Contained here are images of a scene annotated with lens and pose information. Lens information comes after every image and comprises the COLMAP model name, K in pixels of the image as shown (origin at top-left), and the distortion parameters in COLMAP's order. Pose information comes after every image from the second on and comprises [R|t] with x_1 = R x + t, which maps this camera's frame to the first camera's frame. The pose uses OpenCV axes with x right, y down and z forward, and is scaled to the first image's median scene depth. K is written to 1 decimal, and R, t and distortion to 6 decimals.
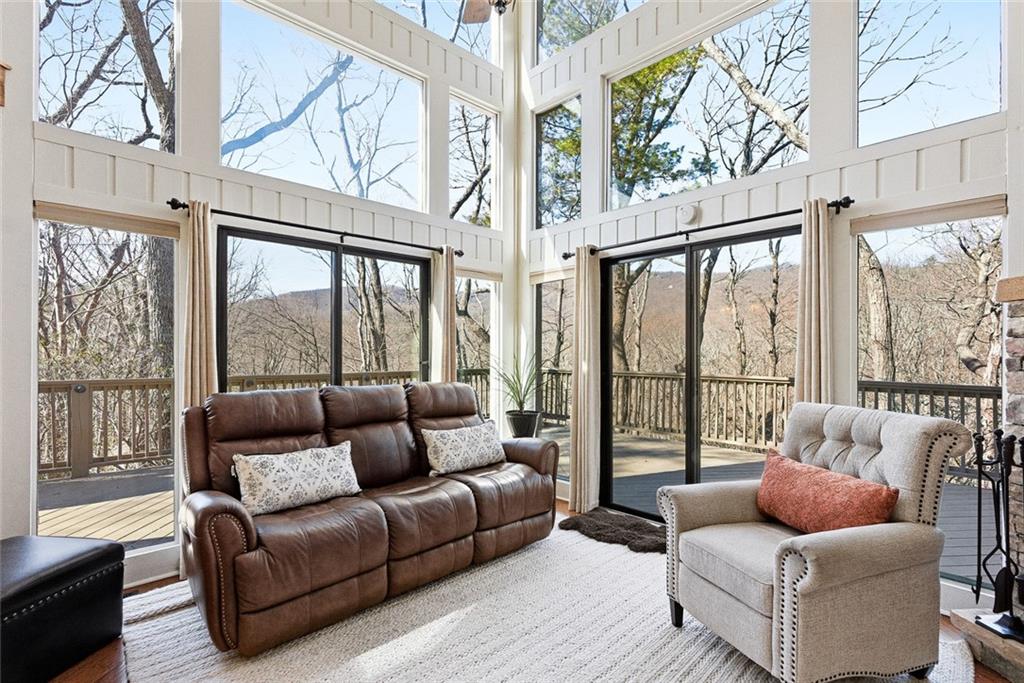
lens RADIAL K [[479.9, 0, 507.3], [0, 479.9, 347.2], [0, 0, 1]] dist [-0.000919, 0.000489]
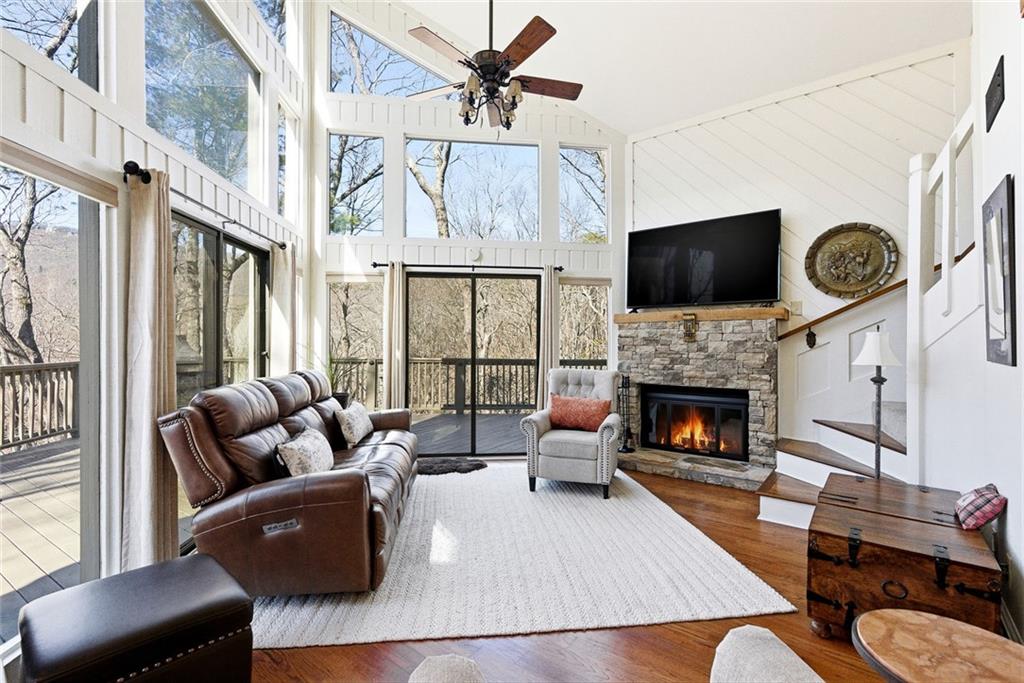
lens RADIAL K [[479.9, 0, 507.3], [0, 479.9, 347.2], [0, 0, 1]] dist [-0.000919, 0.000489]
pose [[0.587544, -0.013599, 0.809078, -0.846902], [-0.011770, 0.999609, 0.025349, -0.016689], [-0.809106, -0.024417, 0.587155, -0.011333]]
